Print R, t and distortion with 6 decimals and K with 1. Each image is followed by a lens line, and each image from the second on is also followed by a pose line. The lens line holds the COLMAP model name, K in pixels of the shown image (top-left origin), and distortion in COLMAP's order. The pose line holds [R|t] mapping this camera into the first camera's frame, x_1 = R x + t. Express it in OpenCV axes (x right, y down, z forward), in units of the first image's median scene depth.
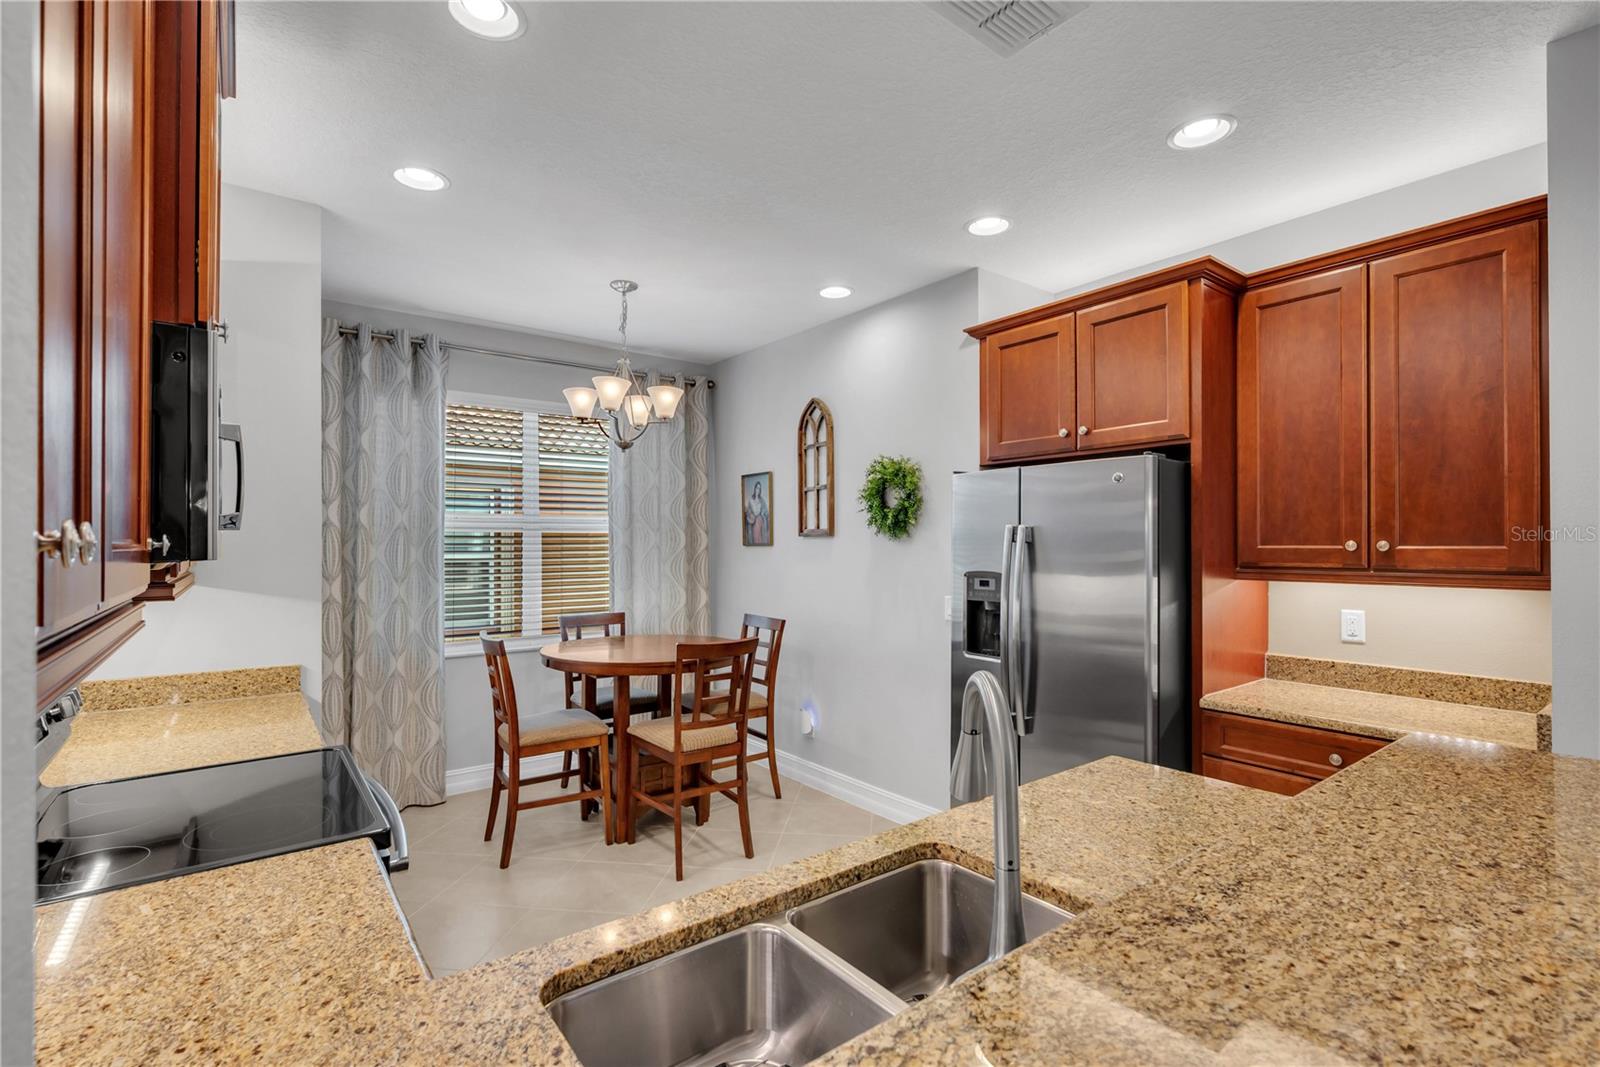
lens RADIAL K [[740.7, 0, 800.5], [0, 740.7, 540.1], [0, 0, 1]] dist [0.000425, 0.000018]
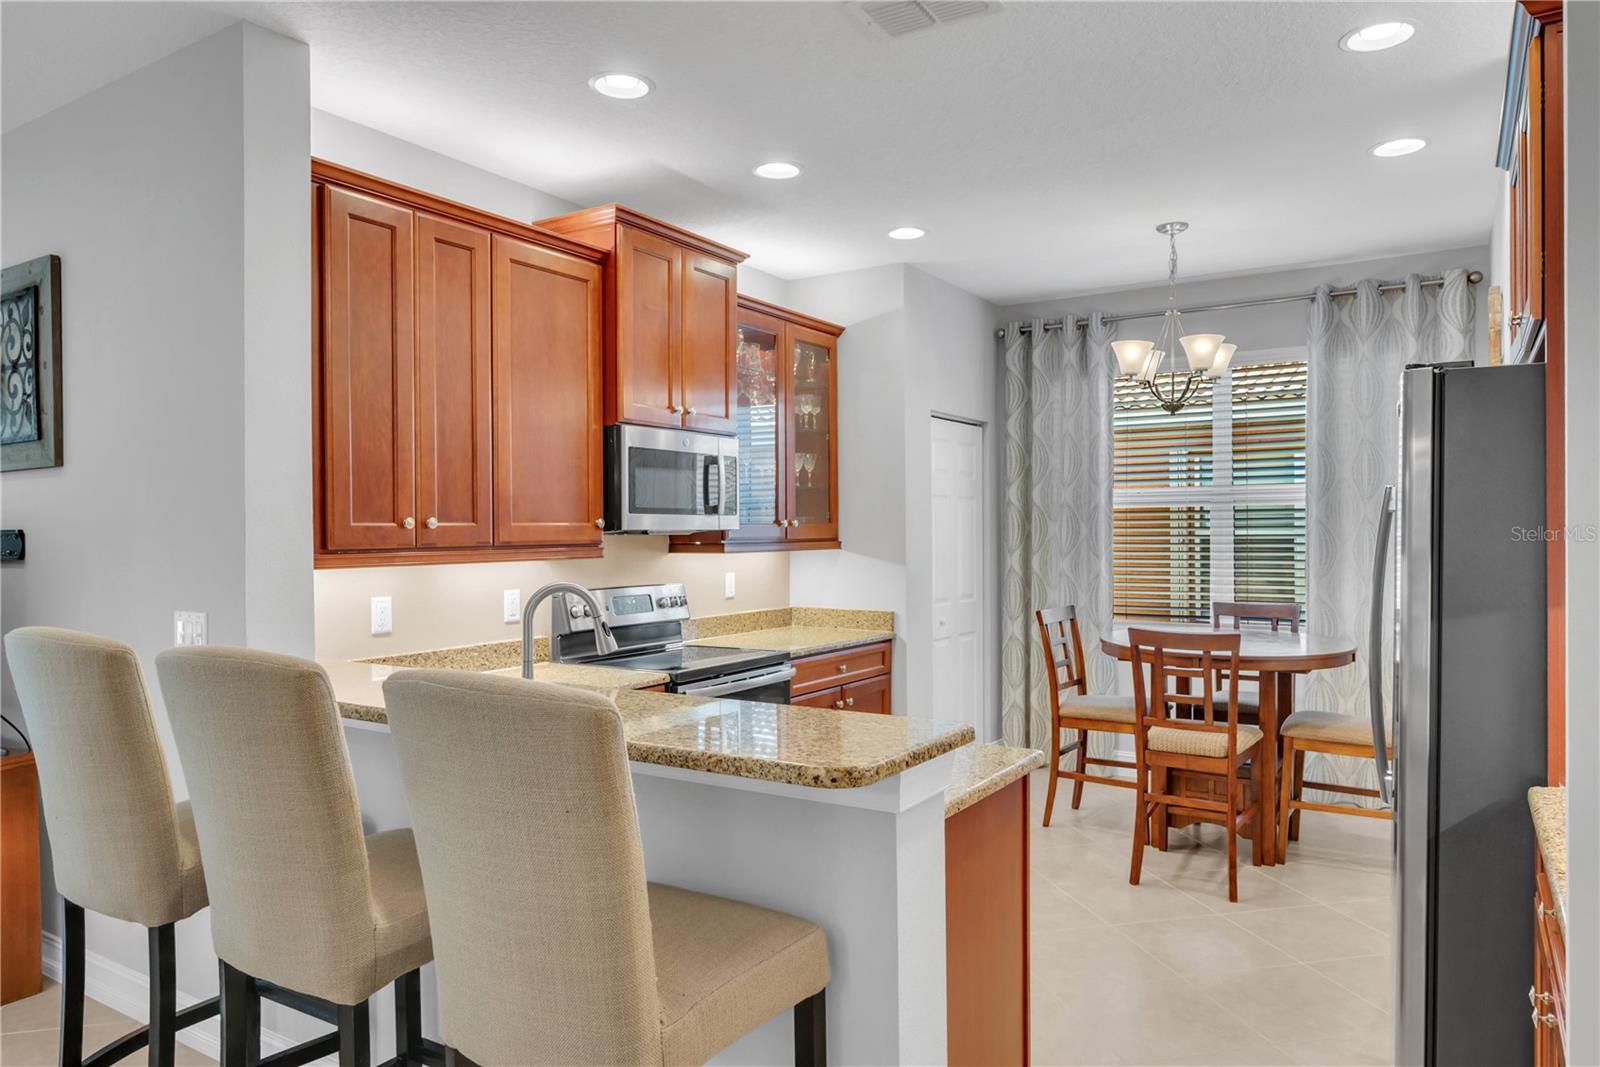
lens RADIAL K [[1023.4, 0, 801.1], [0, 1023.4, 530.4], [0, 0, 1]] dist [0.002243, 0.001318]
pose [[0.340773, 0.001201, -0.940145, 0.636039], [0.011863, 0.999914, 0.005578, 0.006152], [0.940071, -0.013054, 0.340730, 0.136719]]
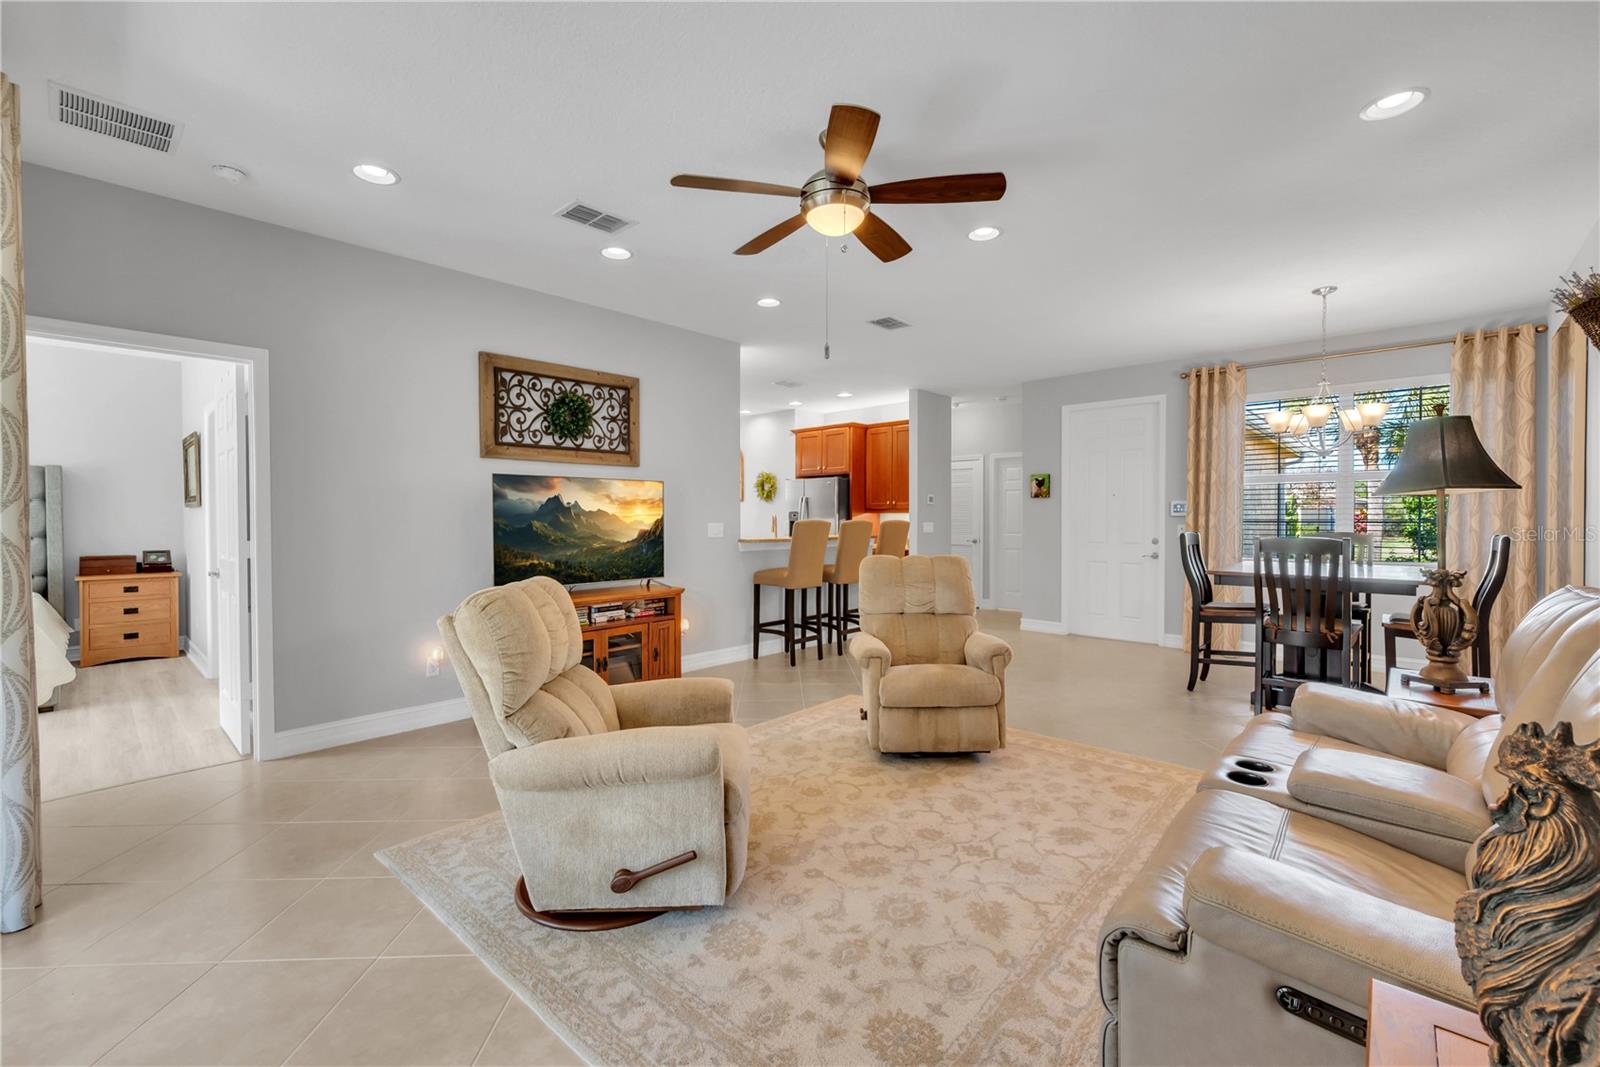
lens RADIAL K [[649.0, 0, 801.6], [0, 649.0, 542.8], [0, 0, 1]] dist [0.000083, -0.000239]
pose [[0.989023, 0.000611, 0.147763, -0.085917], [-0.007417, 0.998936, 0.045510, 0.034199], [-0.147578, -0.046107, 0.987975, -1.194640]]
